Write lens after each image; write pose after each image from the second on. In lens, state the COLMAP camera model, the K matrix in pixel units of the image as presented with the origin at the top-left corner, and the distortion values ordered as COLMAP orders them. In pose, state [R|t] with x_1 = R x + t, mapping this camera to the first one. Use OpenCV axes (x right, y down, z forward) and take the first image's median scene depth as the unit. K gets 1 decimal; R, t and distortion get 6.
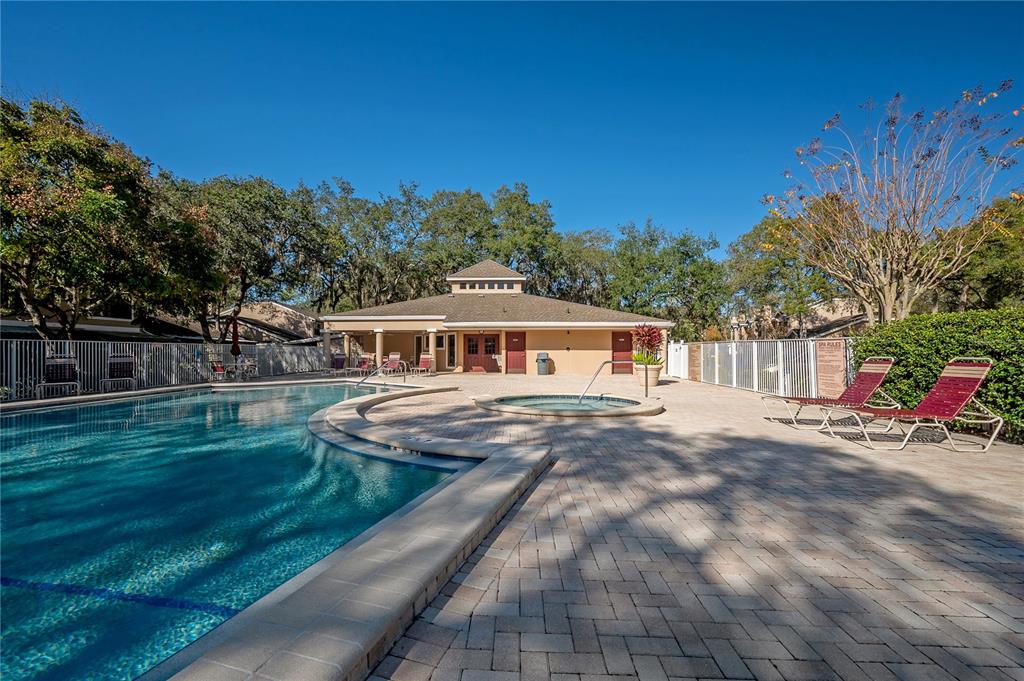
lens RADIAL K [[405.1, 0, 512.0], [0, 405.1, 346.3], [0, 0, 1]] dist [0.003319, -0.000463]
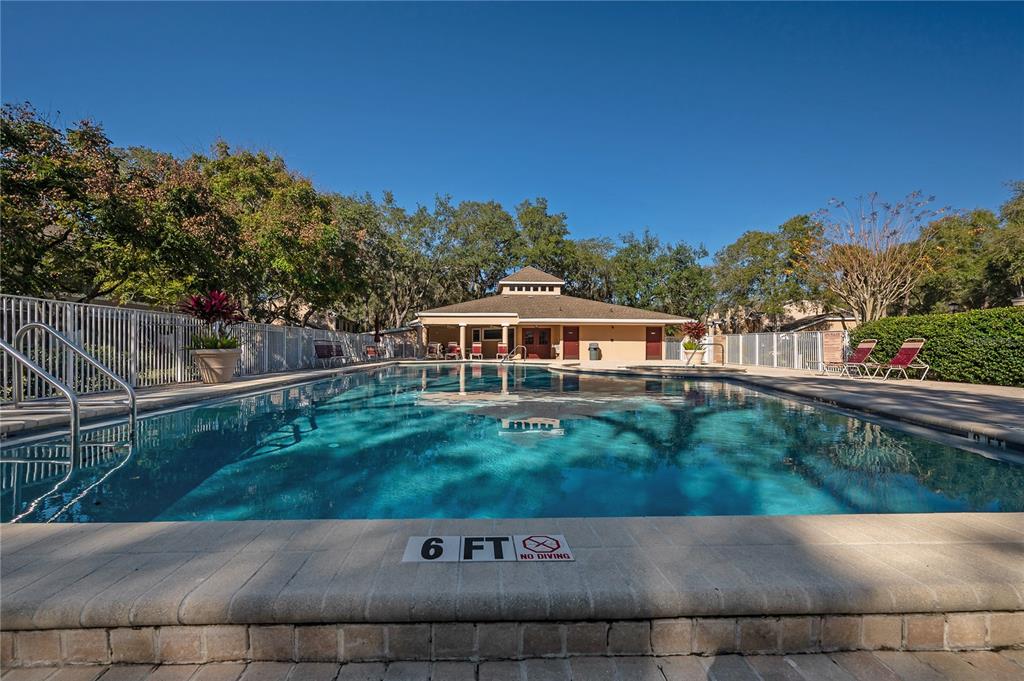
lens RADIAL K [[405.1, 0, 490.9], [0, 405.1, 345.4], [0, 0, 1]] dist [0.003319, -0.000463]
pose [[0.998976, 0.004975, 0.044976, -0.237979], [-0.005334, 0.999955, 0.007871, 0.012121], [-0.044934, -0.008102, 0.998957, -0.205885]]
